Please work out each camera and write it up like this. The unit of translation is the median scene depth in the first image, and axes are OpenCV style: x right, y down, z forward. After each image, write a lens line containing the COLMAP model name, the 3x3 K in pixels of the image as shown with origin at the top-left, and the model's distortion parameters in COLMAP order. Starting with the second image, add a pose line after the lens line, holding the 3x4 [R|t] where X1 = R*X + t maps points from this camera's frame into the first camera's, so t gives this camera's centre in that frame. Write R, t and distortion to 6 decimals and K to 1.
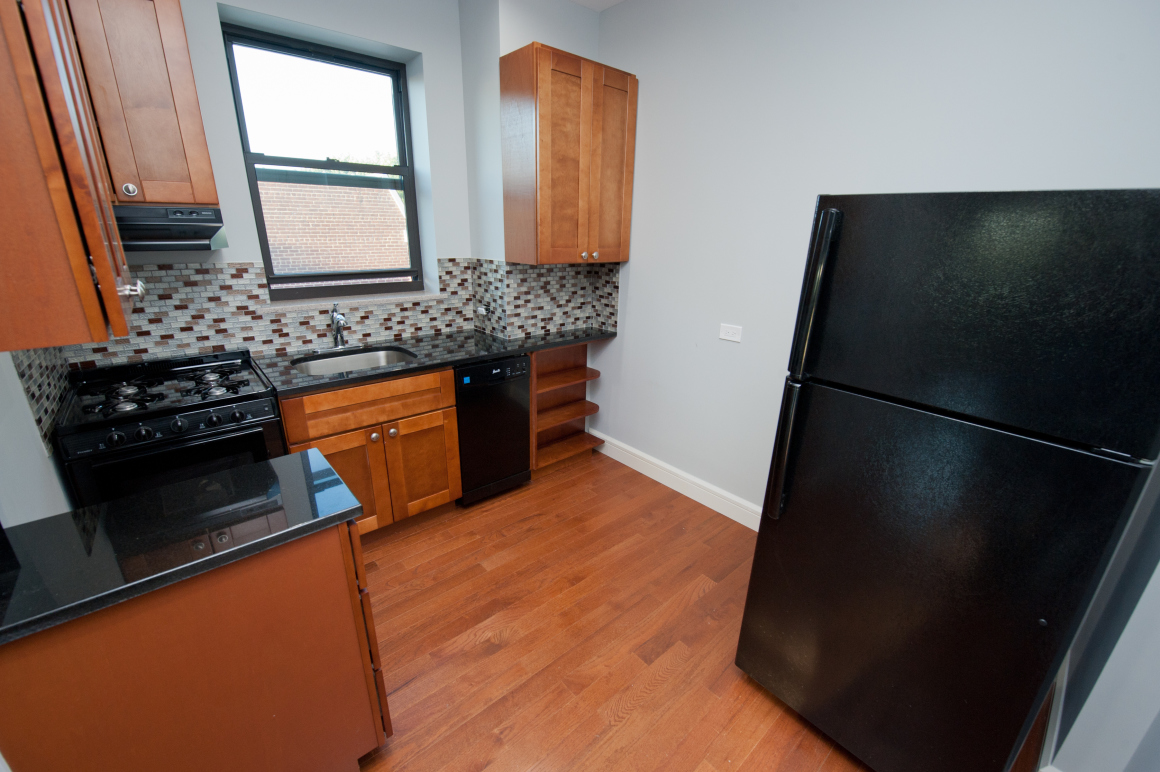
lens RADIAL K [[467.7, 0, 582.0], [0, 467.7, 386.8], [0, 0, 1]] dist [-0.013394, -0.001987]
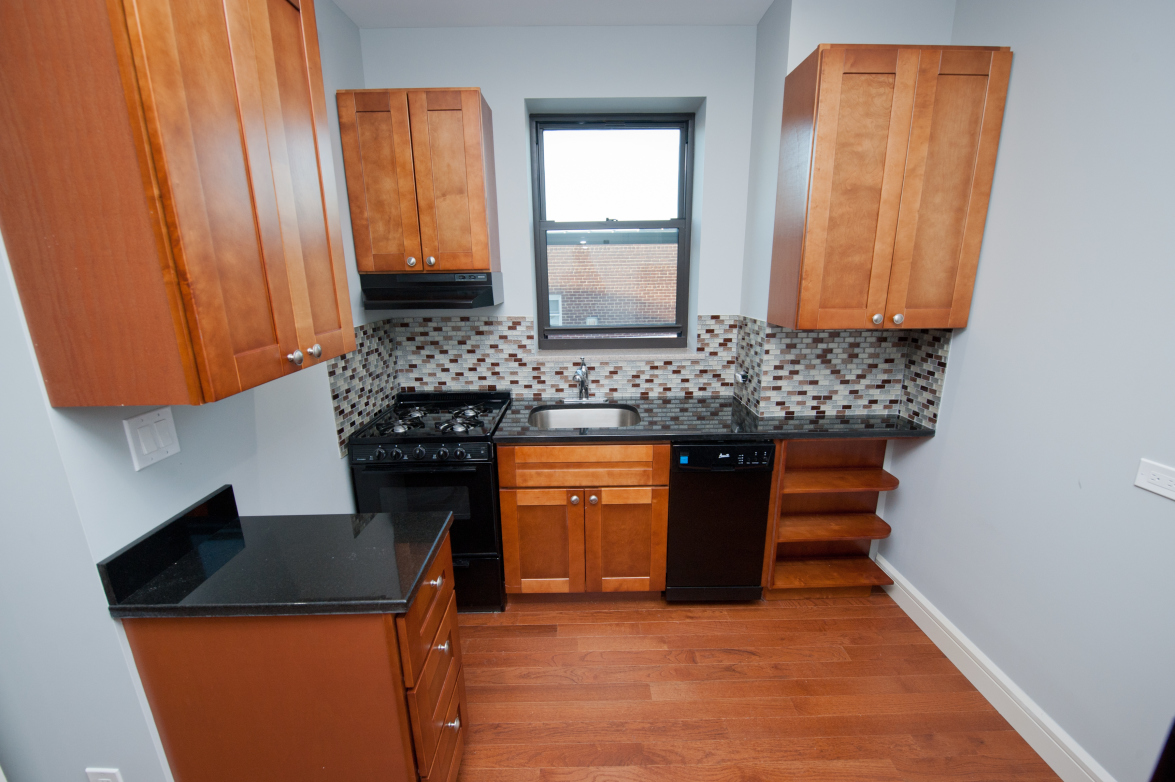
lens RADIAL K [[473.8, 0, 586.5], [0, 473.8, 391.7], [0, 0, 1]] dist [-0.013394, -0.001987]
pose [[0.758591, 0.129772, -0.638513, 0.142707], [-0.180568, 0.983453, -0.014647, -0.085924], [0.626047, 0.126406, 0.769472, 0.200950]]
